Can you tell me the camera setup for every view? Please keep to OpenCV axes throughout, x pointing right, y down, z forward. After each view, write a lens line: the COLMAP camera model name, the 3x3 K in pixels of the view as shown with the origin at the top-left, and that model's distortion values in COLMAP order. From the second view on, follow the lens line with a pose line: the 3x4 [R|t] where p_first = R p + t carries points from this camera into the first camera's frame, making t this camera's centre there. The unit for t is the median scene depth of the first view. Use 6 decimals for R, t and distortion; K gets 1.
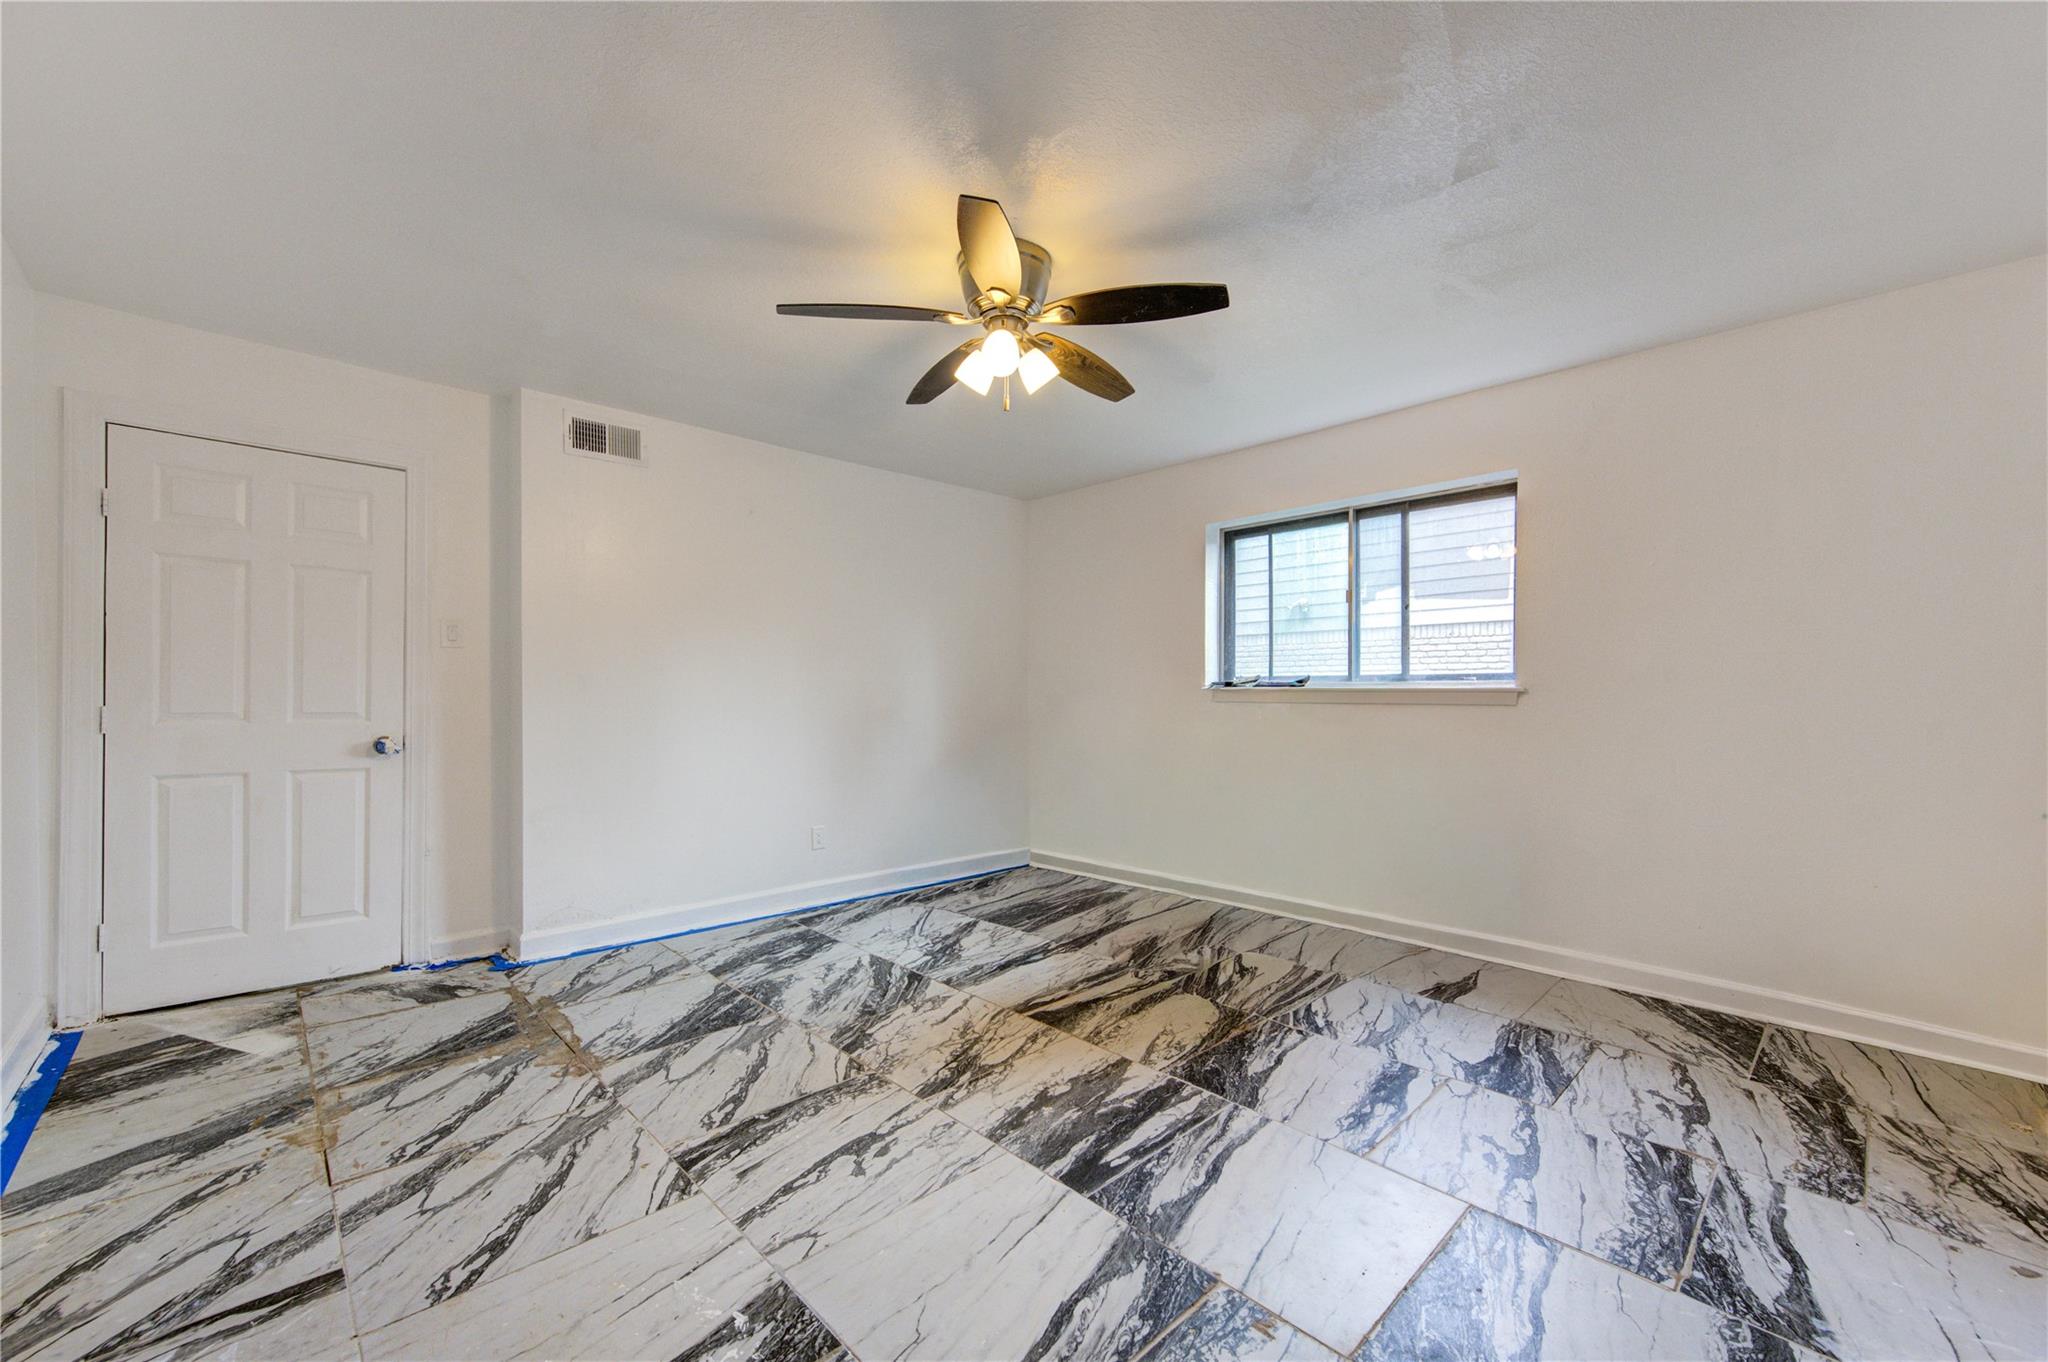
lens RADIAL K [[802.1, 0, 1026.0], [0, 802.1, 687.4], [0, 0, 1]] dist [0.002954, -0.000256]
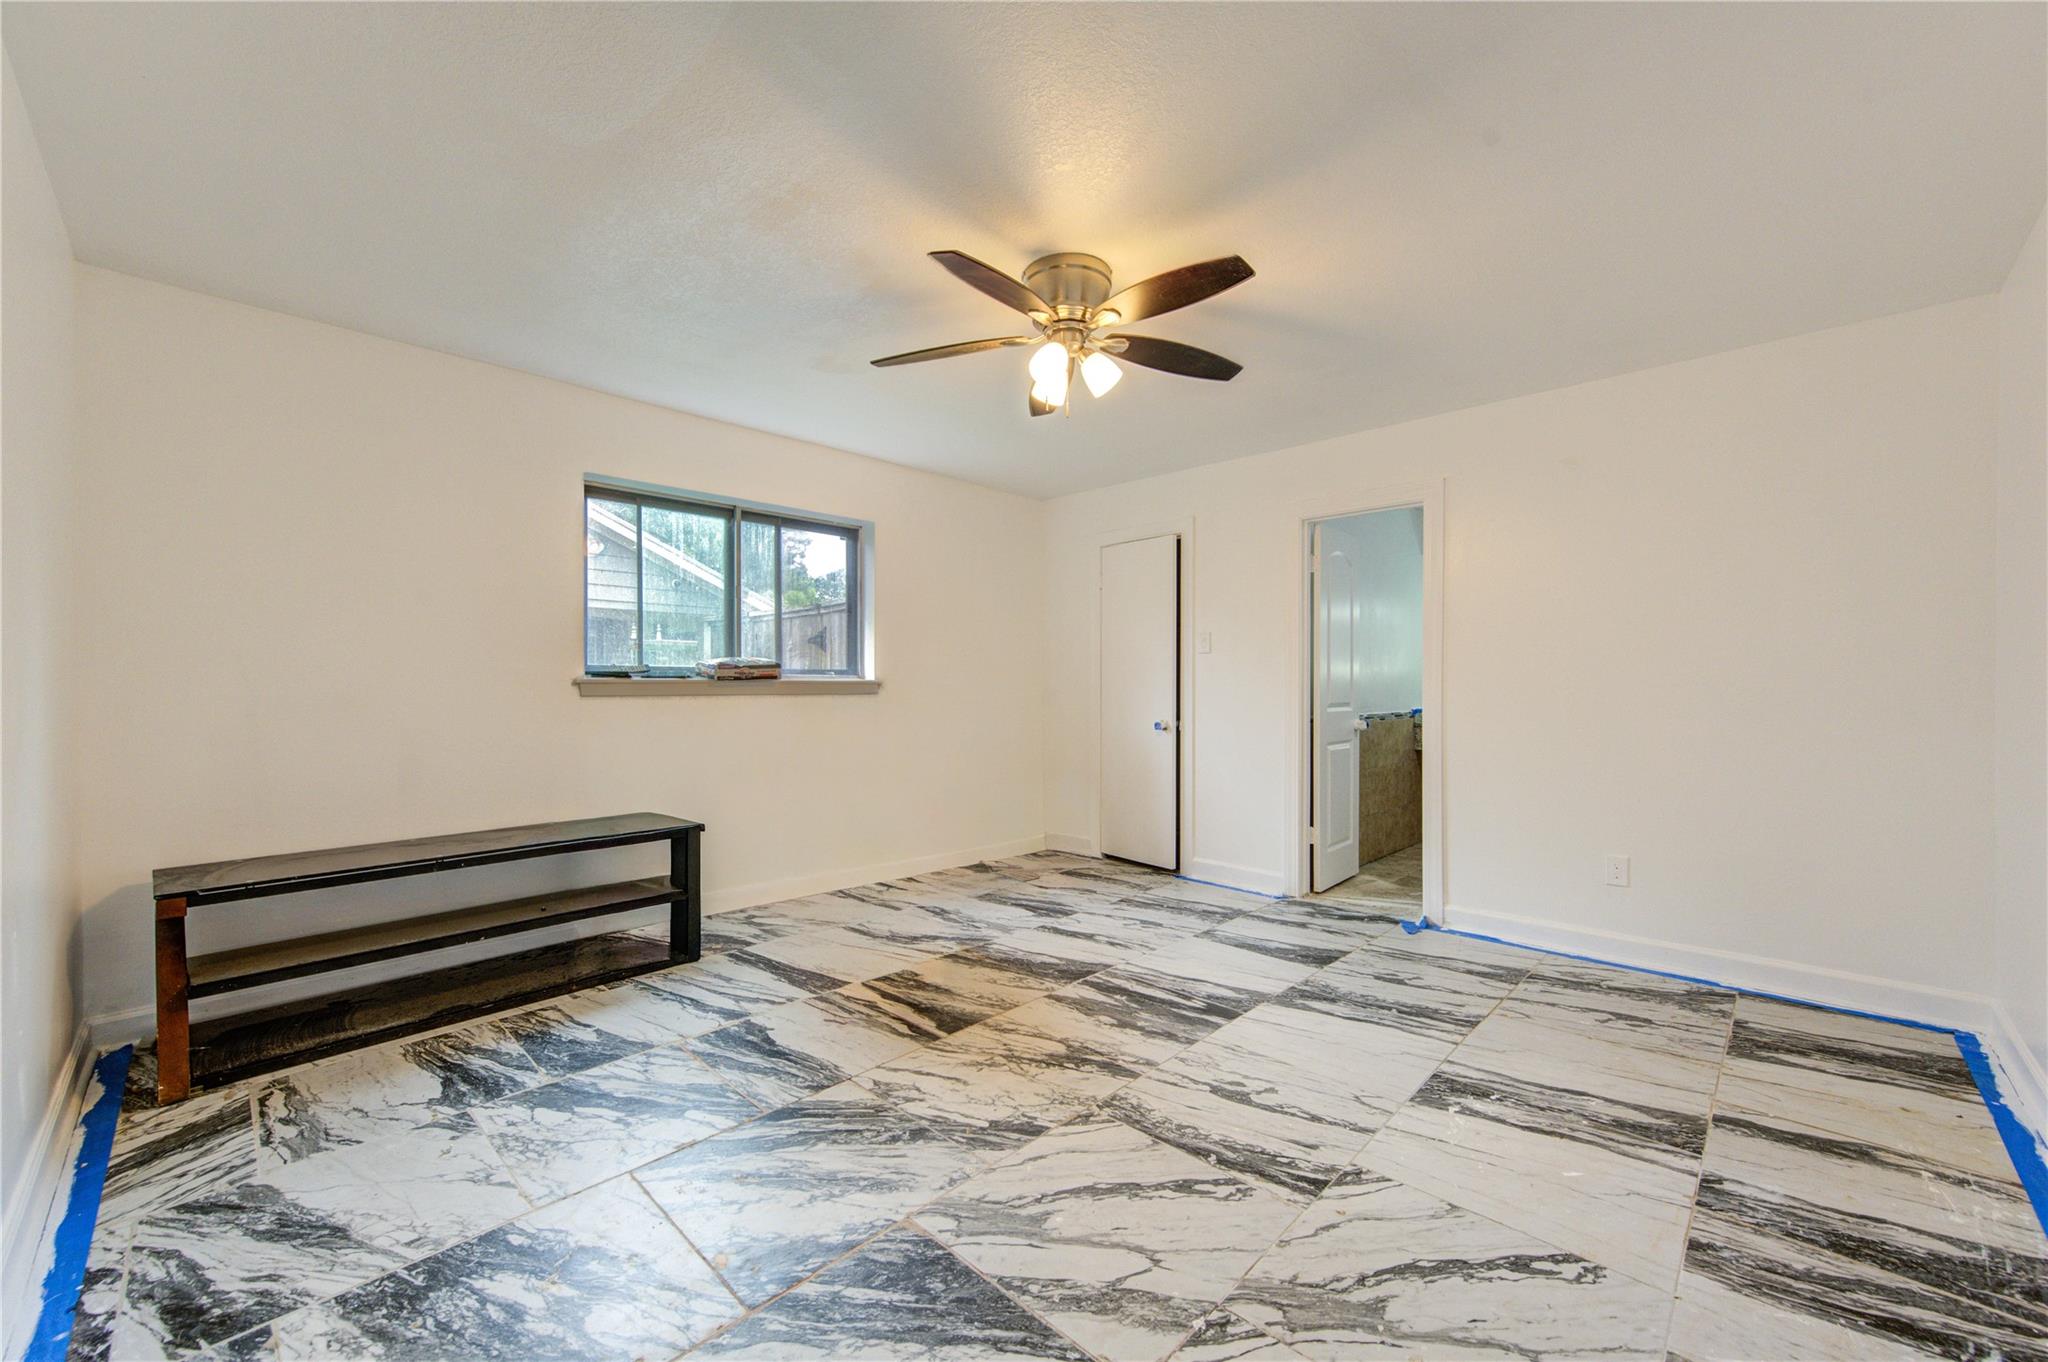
lens RADIAL K [[802.1, 0, 1027.1], [0, 802.1, 686.3], [0, 0, 1]] dist [0.002954, -0.000256]
pose [[-0.037731, -0.001535, 0.999287, -1.186907], [-0.007989, 0.999967, 0.001234, 0.007503], [-0.999256, -0.007937, -0.037742, 1.214470]]
